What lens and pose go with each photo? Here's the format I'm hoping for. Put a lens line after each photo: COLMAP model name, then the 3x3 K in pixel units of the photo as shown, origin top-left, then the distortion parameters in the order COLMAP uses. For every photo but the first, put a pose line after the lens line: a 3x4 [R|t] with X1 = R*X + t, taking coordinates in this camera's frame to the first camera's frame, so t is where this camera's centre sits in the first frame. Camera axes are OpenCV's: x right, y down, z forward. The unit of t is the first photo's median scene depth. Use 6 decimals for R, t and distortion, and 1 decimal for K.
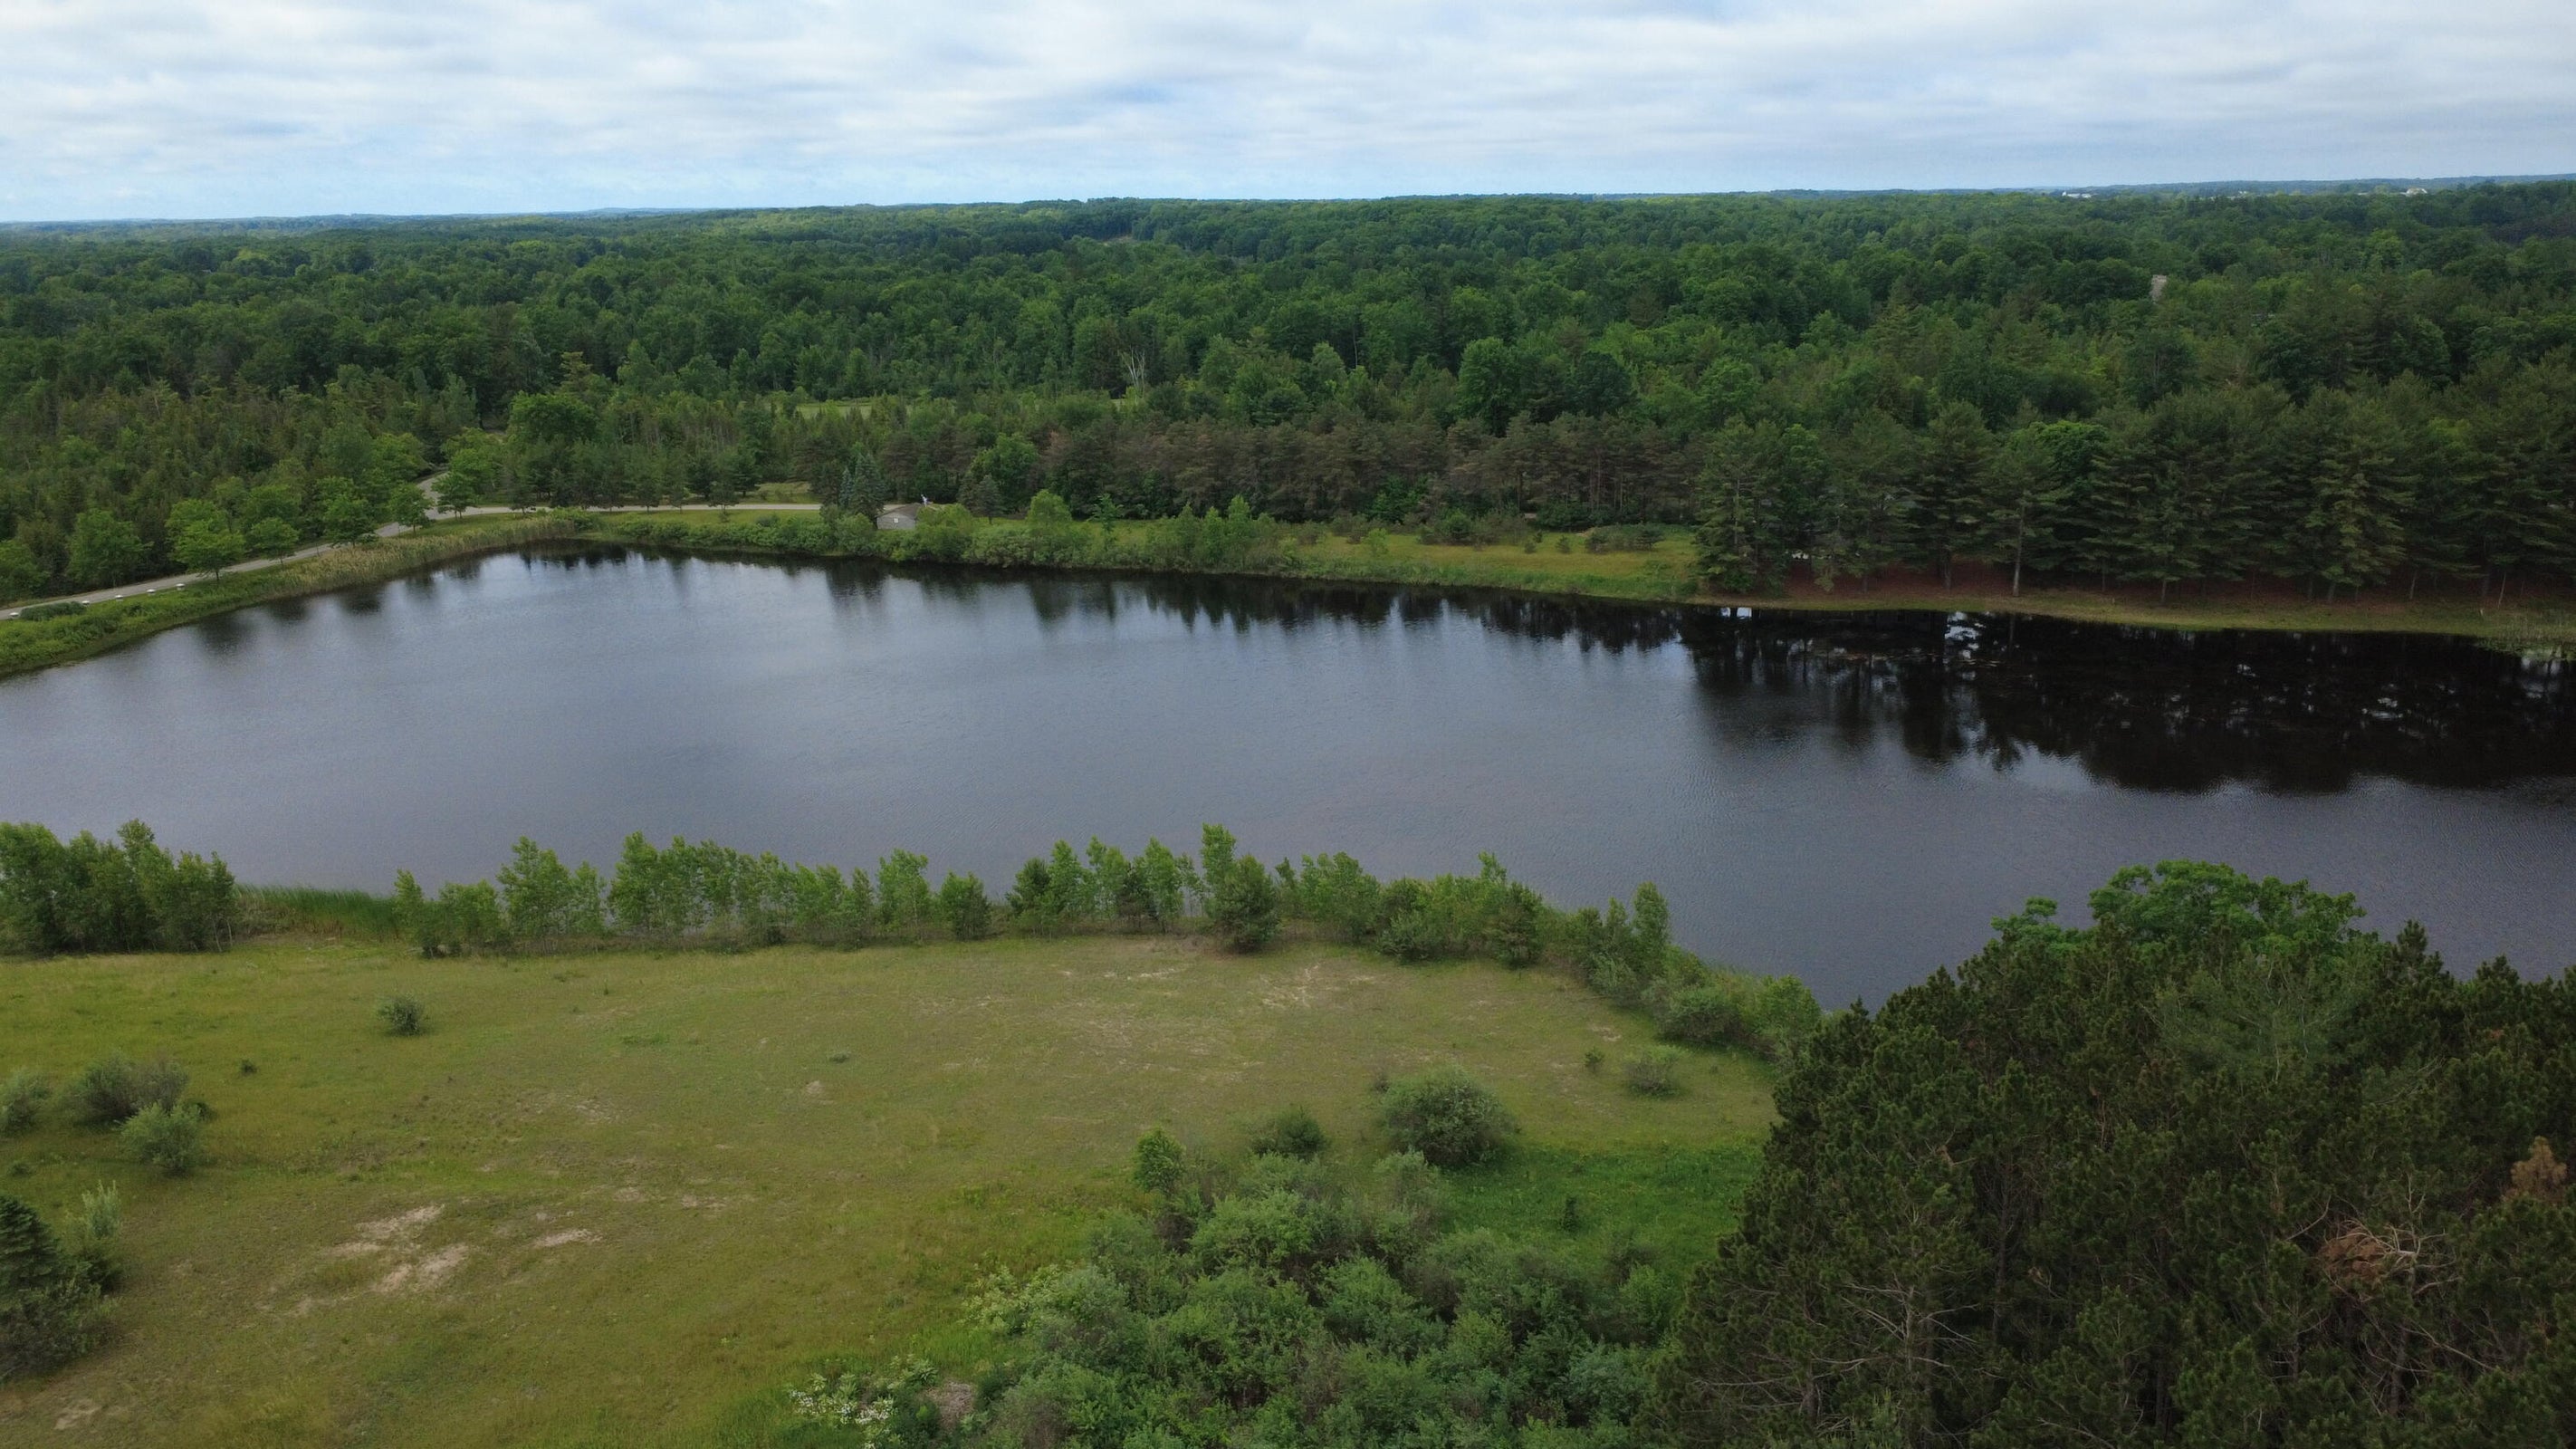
lens RADIAL K [[1910.5, 0, 1288.0], [0, 1910.5, 724.5], [0, 0, 1]] dist [0.002221, -0.005968]
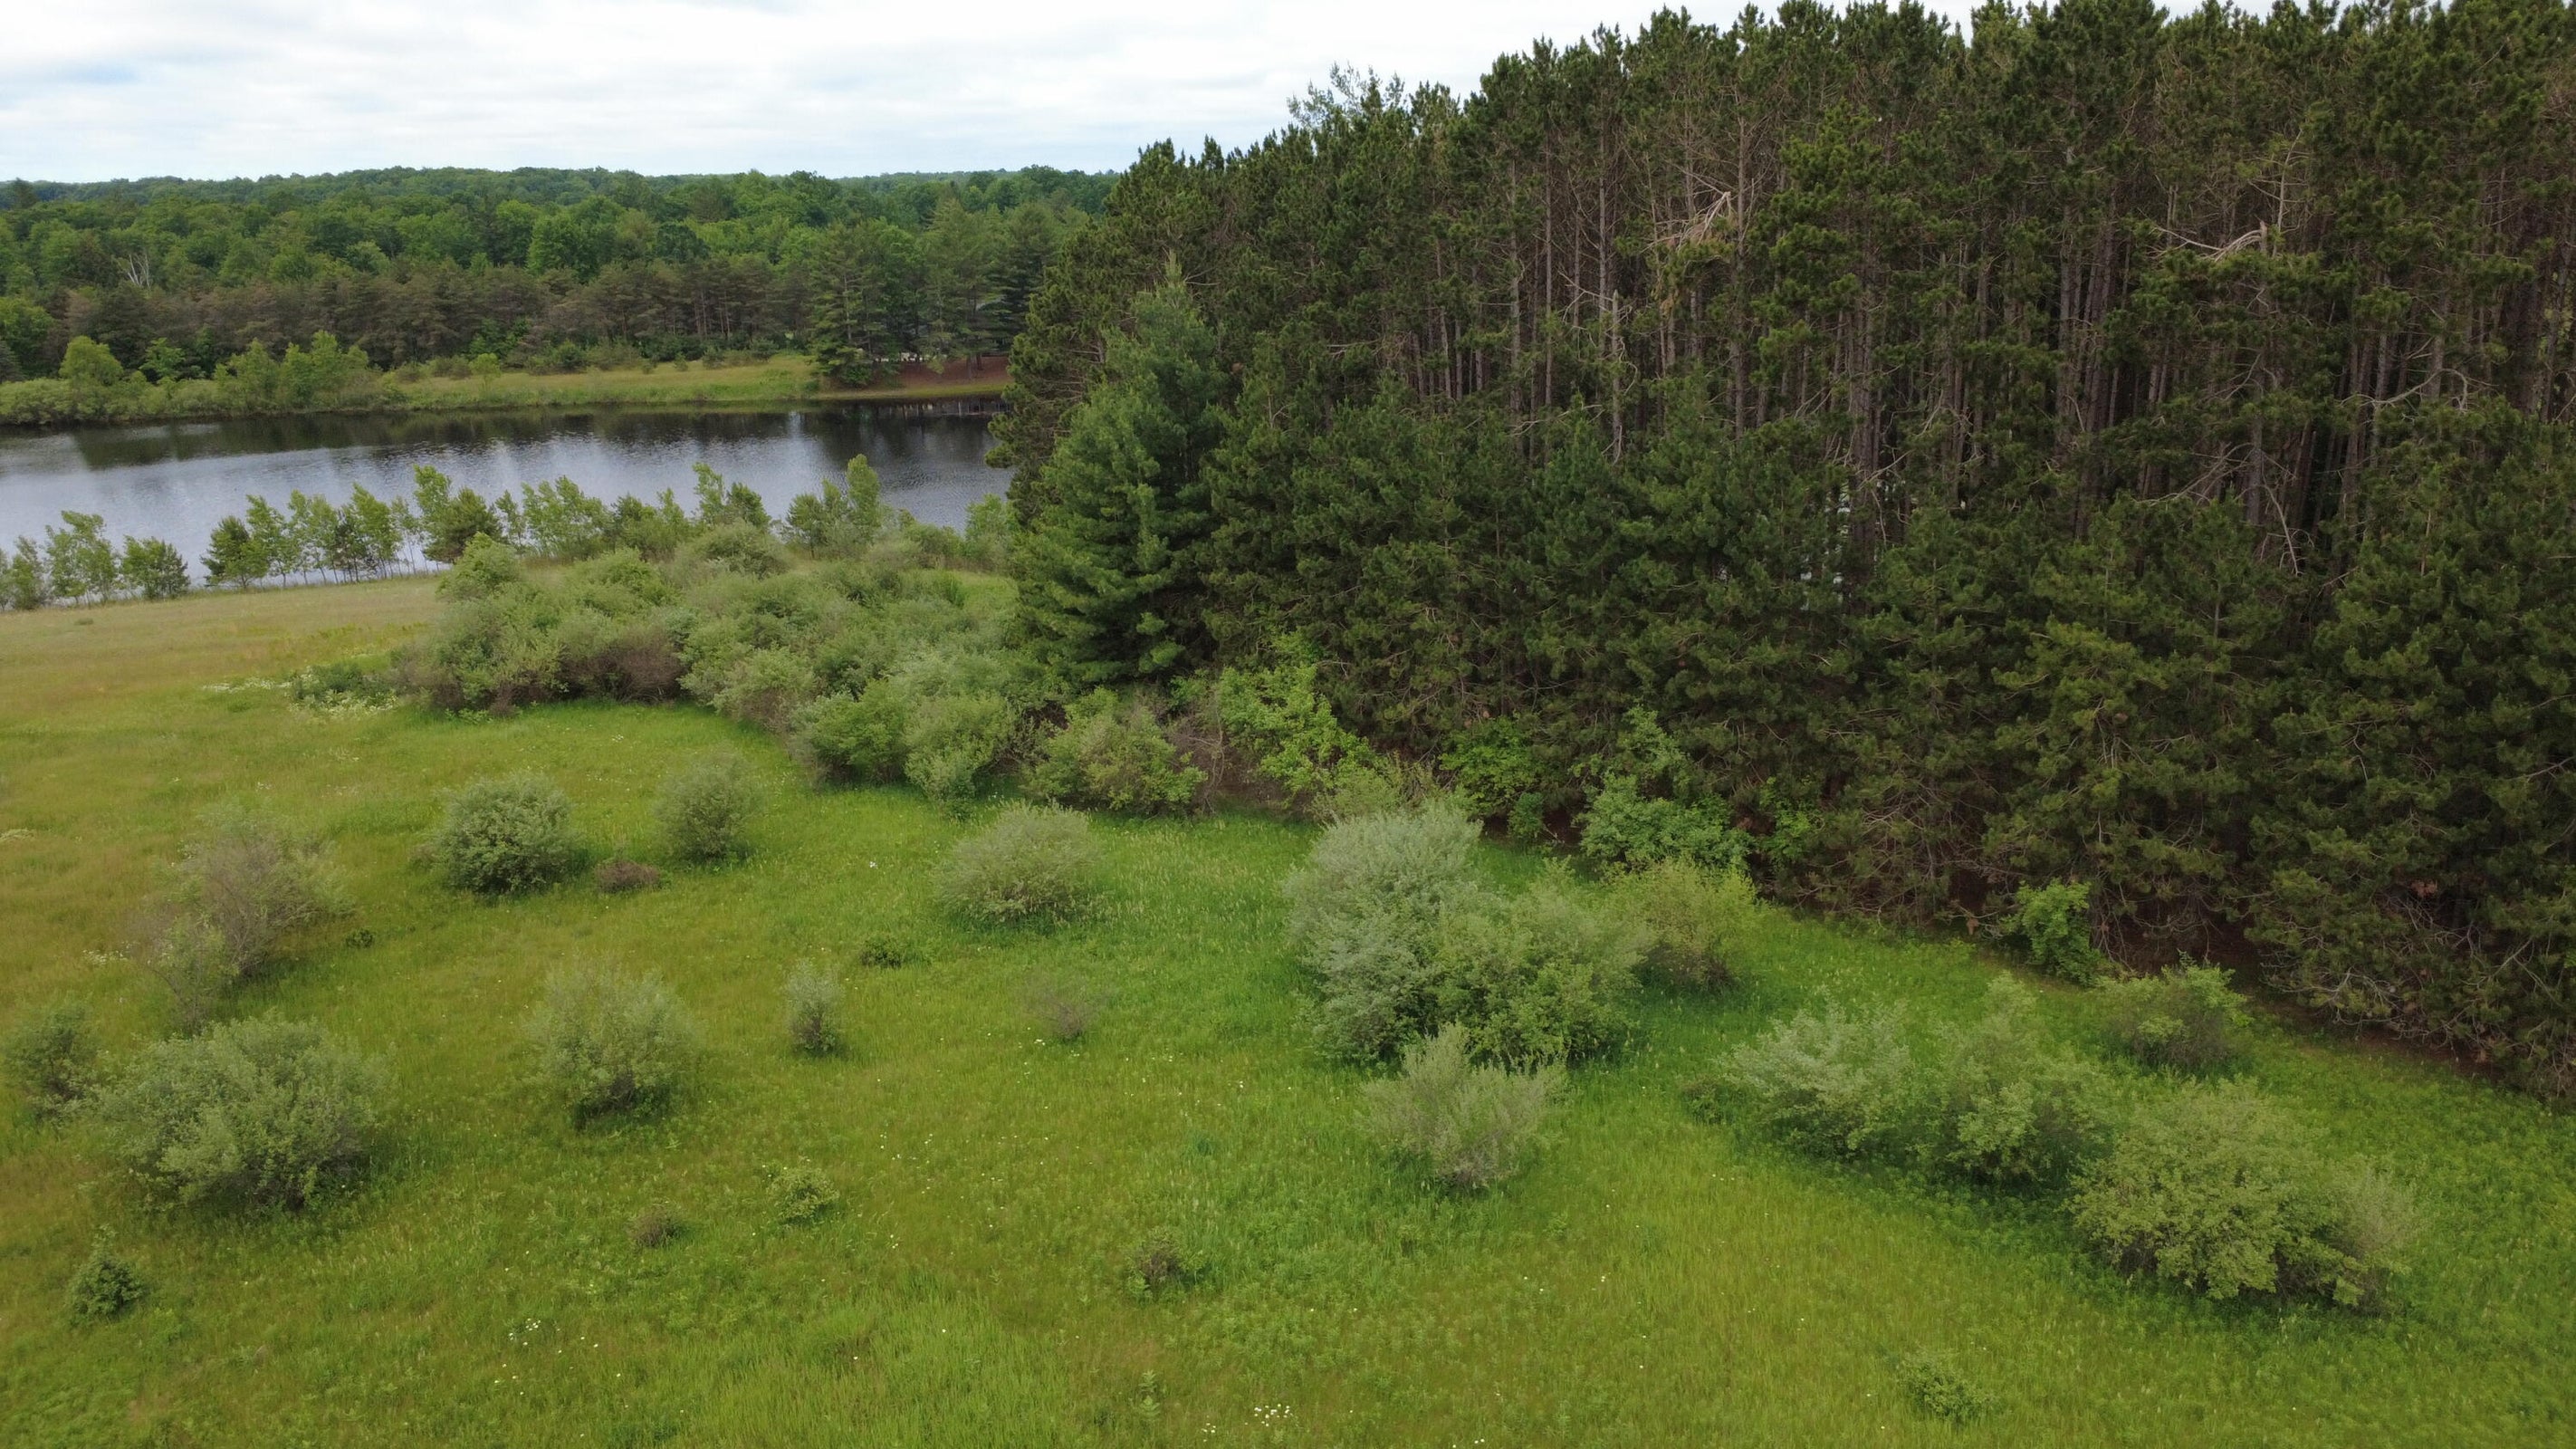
lens RADIAL K [[1907.6, 0, 1288.0], [0, 1907.6, 724.5], [0, 0, 1]] dist [-0.001882, 0.006512]
pose [[0.884544, -0.129429, 0.448141, -0.051479], [0.128733, 0.991157, 0.032165, 0.106039], [-0.448341, 0.029239, 0.893384, -0.058952]]
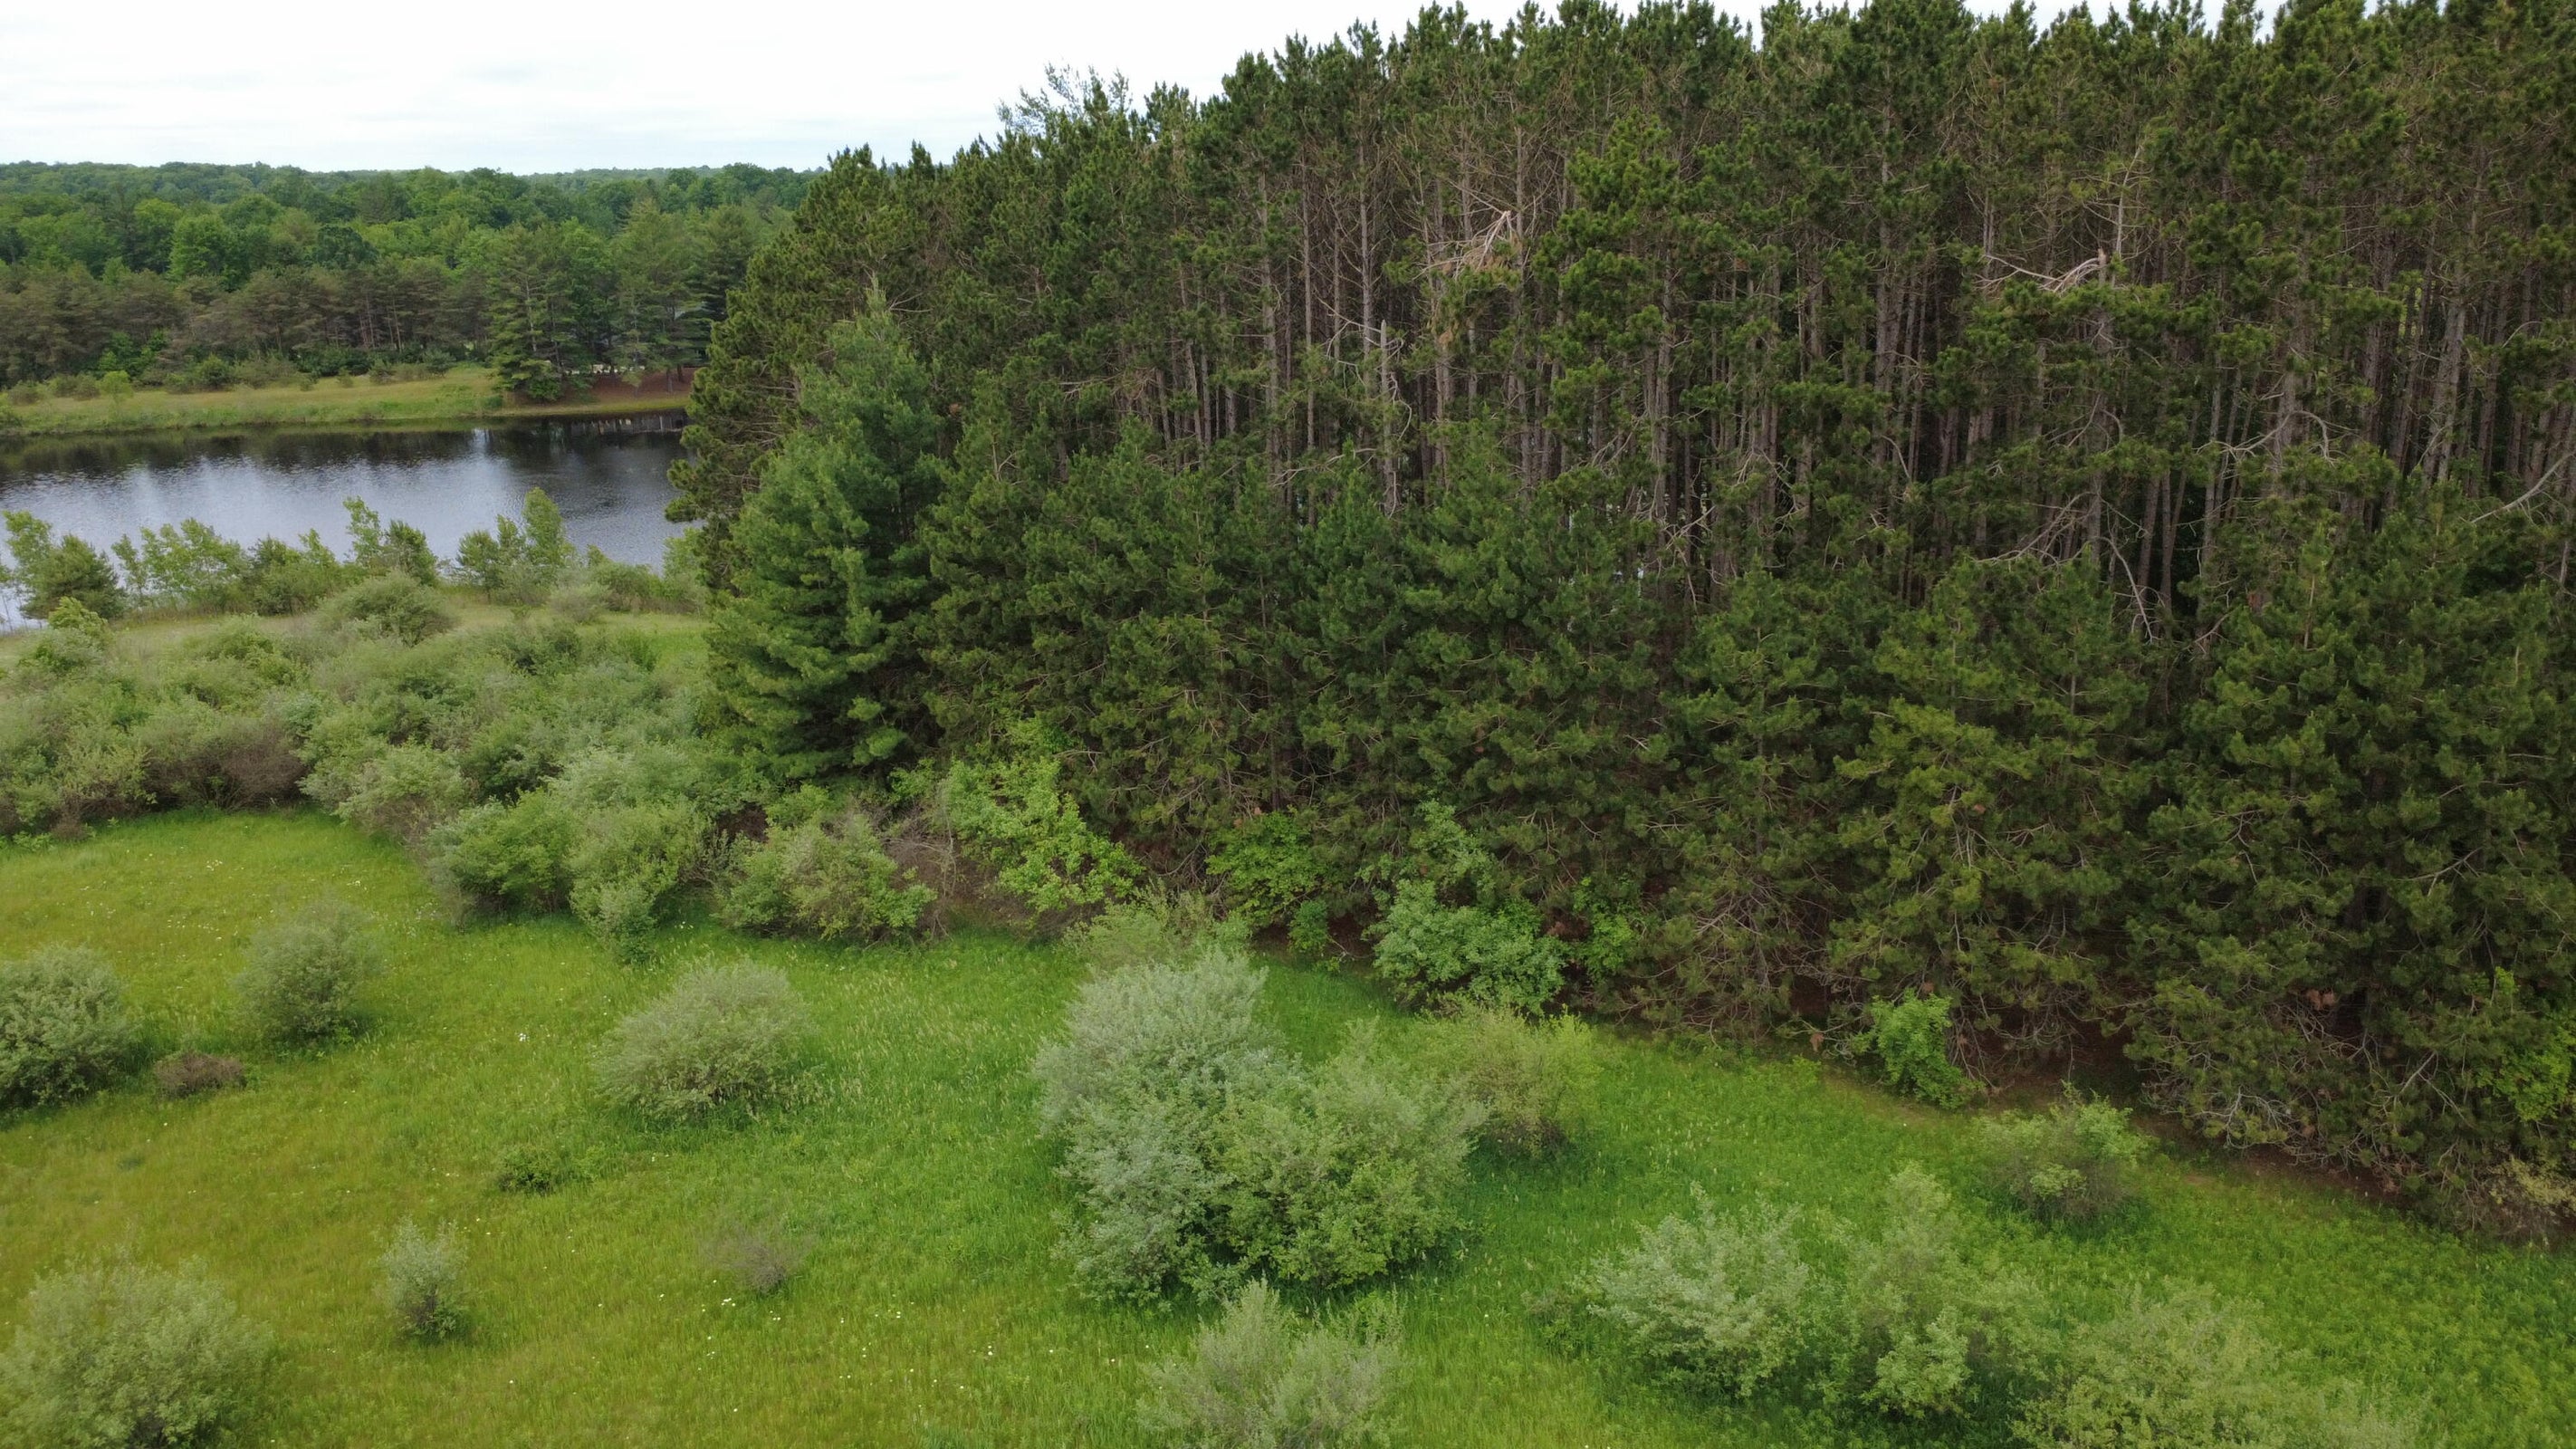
lens RADIAL K [[1910.5, 0, 1288.0], [0, 1910.5, 724.5], [0, 0, 1]] dist [0.002221, -0.005968]
pose [[0.809862, -0.160390, 0.564269, -0.038225], [0.158789, 0.985924, 0.052342, 0.097533], [-0.564721, 0.047210, 0.823930, -0.035036]]
